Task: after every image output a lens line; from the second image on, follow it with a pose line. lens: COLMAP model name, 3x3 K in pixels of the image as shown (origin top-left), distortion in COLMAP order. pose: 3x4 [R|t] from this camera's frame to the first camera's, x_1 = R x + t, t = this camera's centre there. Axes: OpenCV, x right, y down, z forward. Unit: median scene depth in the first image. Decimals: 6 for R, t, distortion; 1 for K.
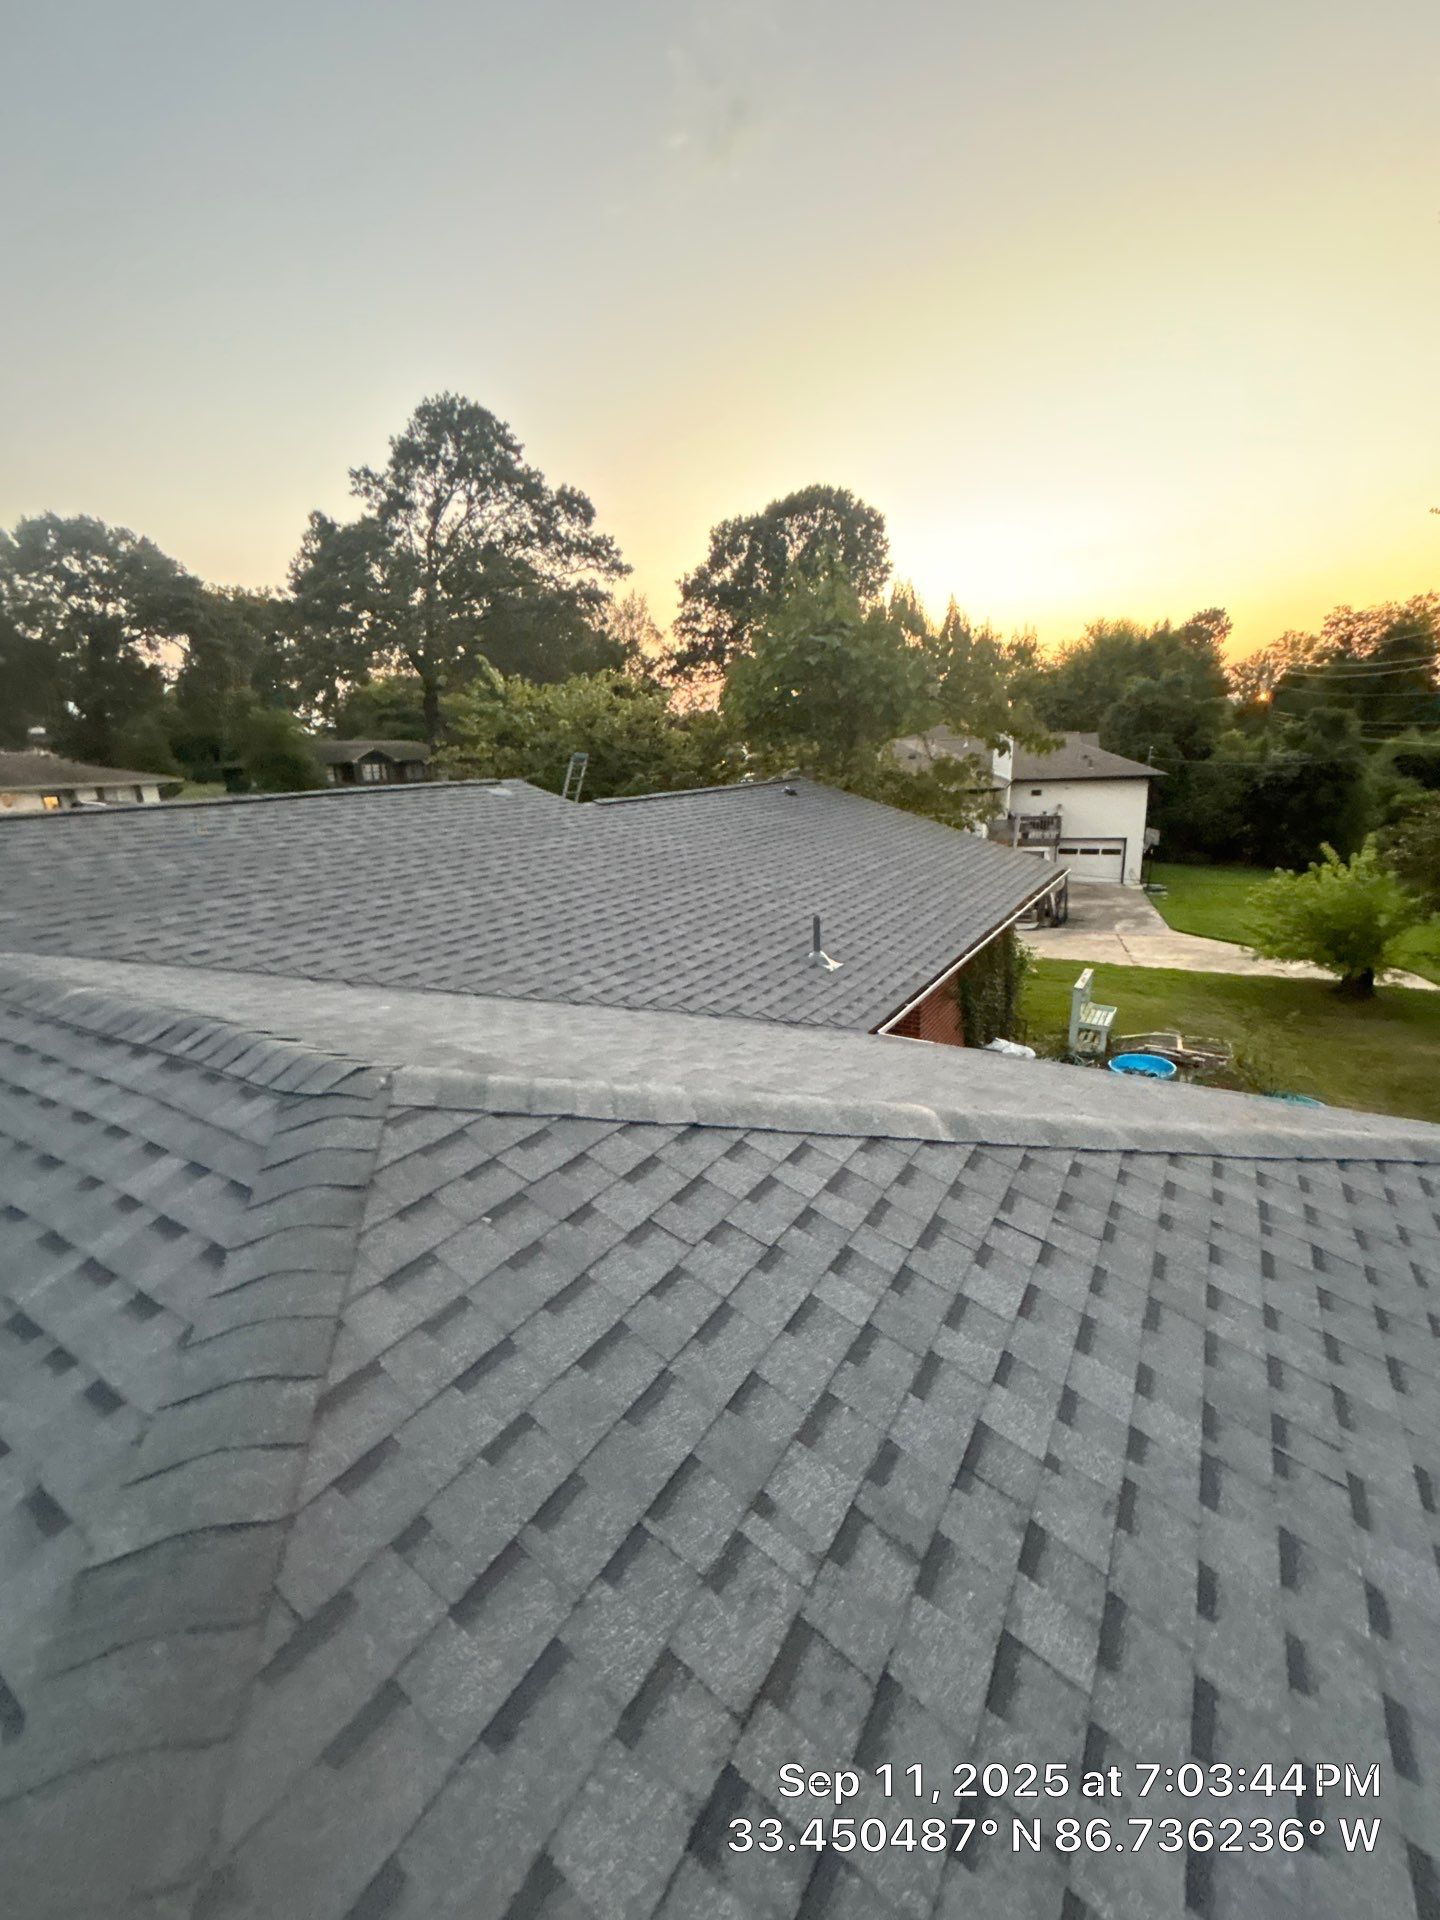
lens RADIAL K [[776.5, 0, 720.0], [0, 776.5, 960.0], [0, 0, 1]] dist [0.000421, 0.002486]
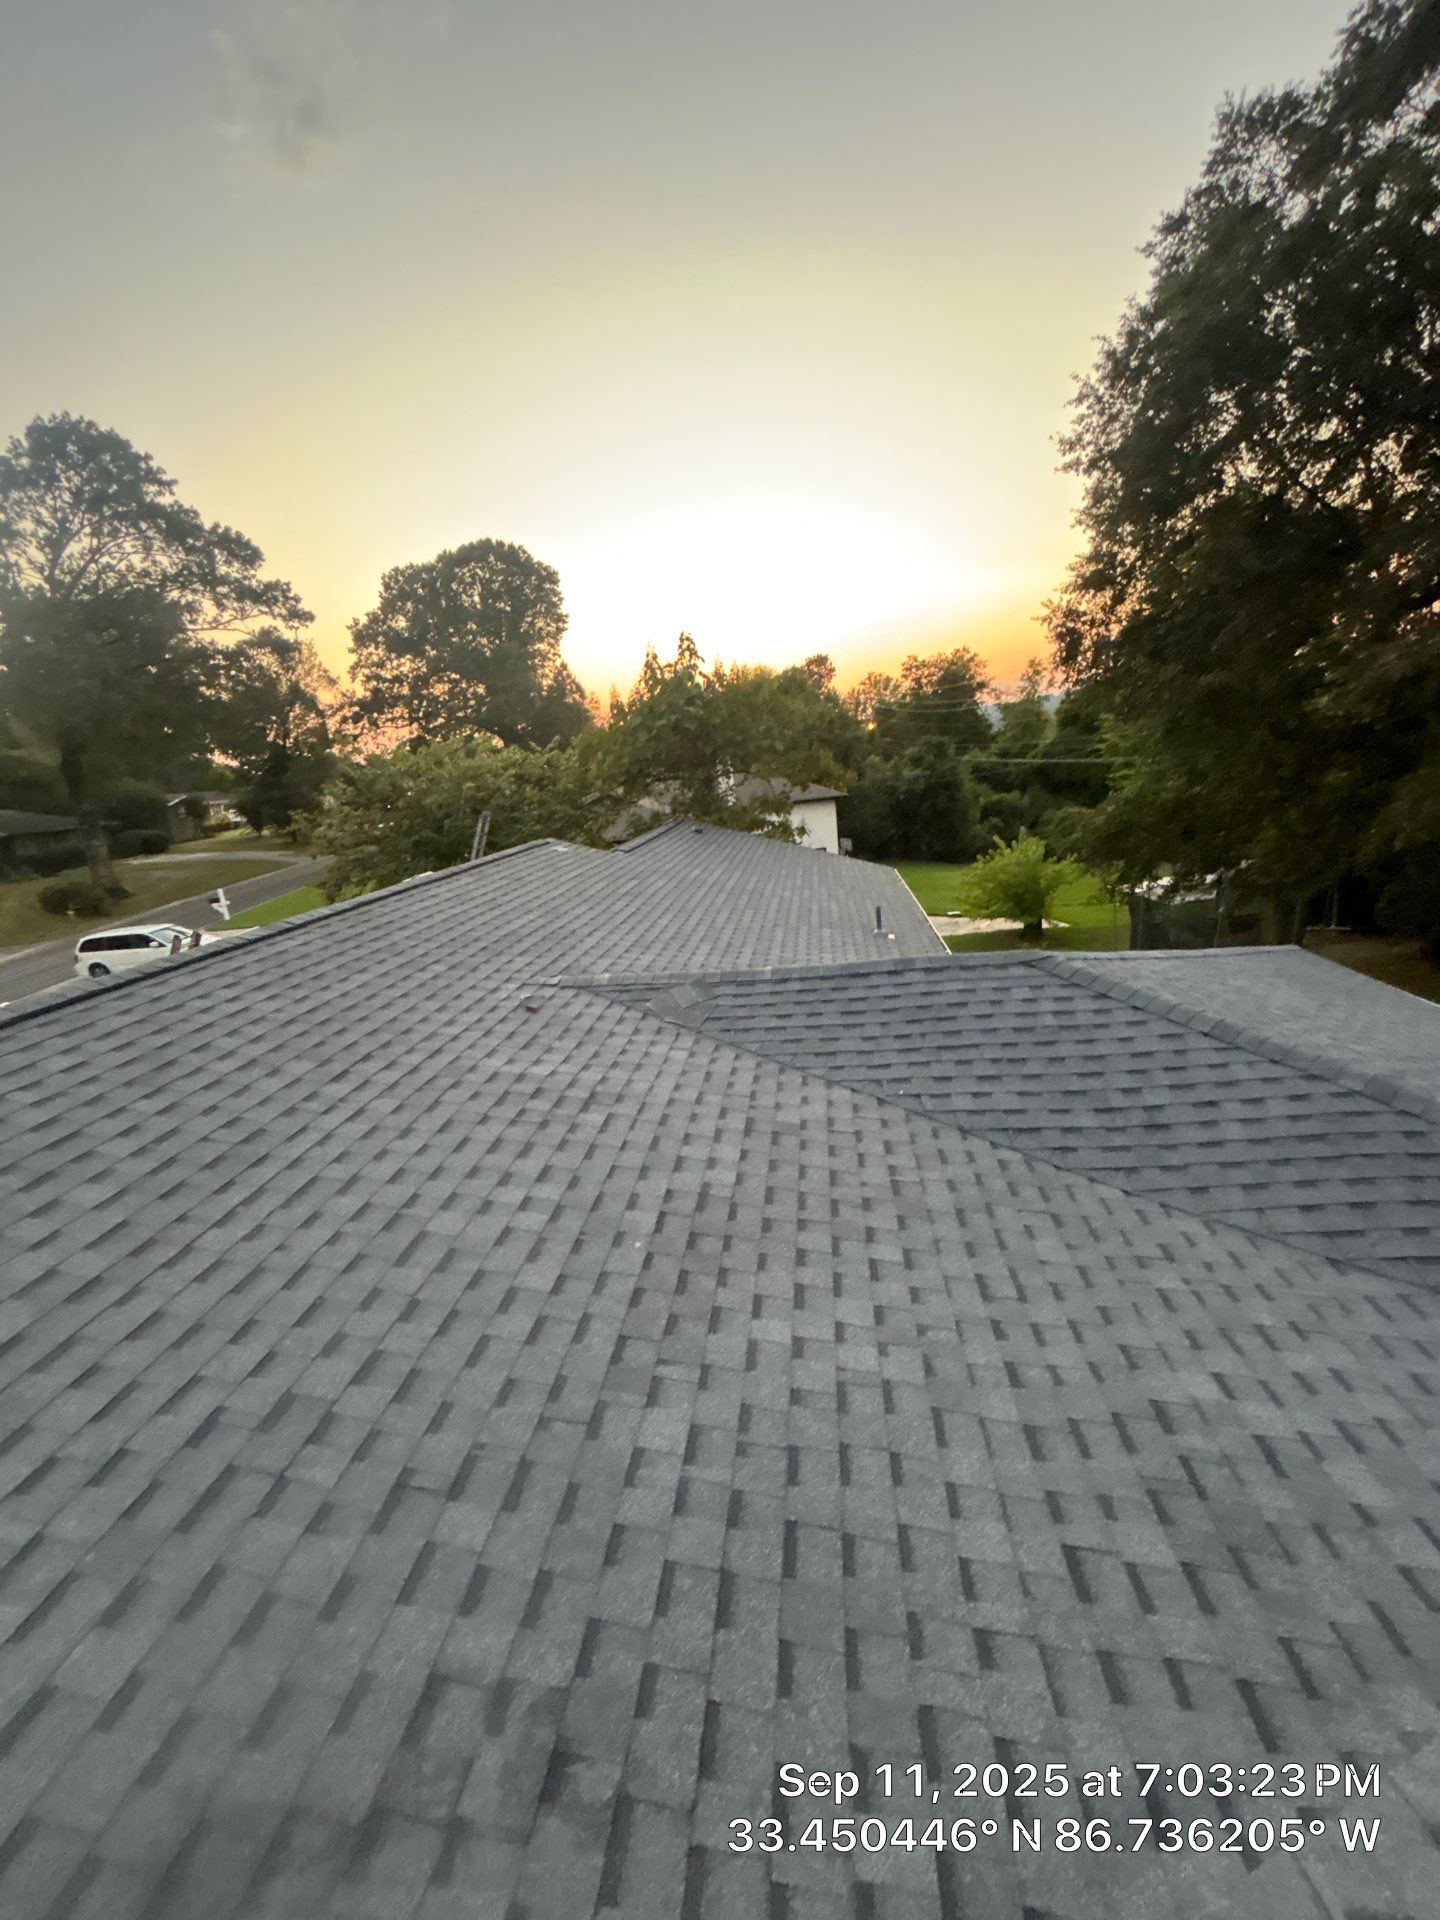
lens RADIAL K [[776.5, 0, 720.0], [0, 776.5, 960.0], [0, 0, 1]] dist [0.000421, 0.002486]
pose [[0.907450, -0.147736, 0.393330, -0.097303], [0.163892, 0.986449, -0.007601, 0.001079], [-0.386877, 0.071362, 0.919366, -0.035745]]
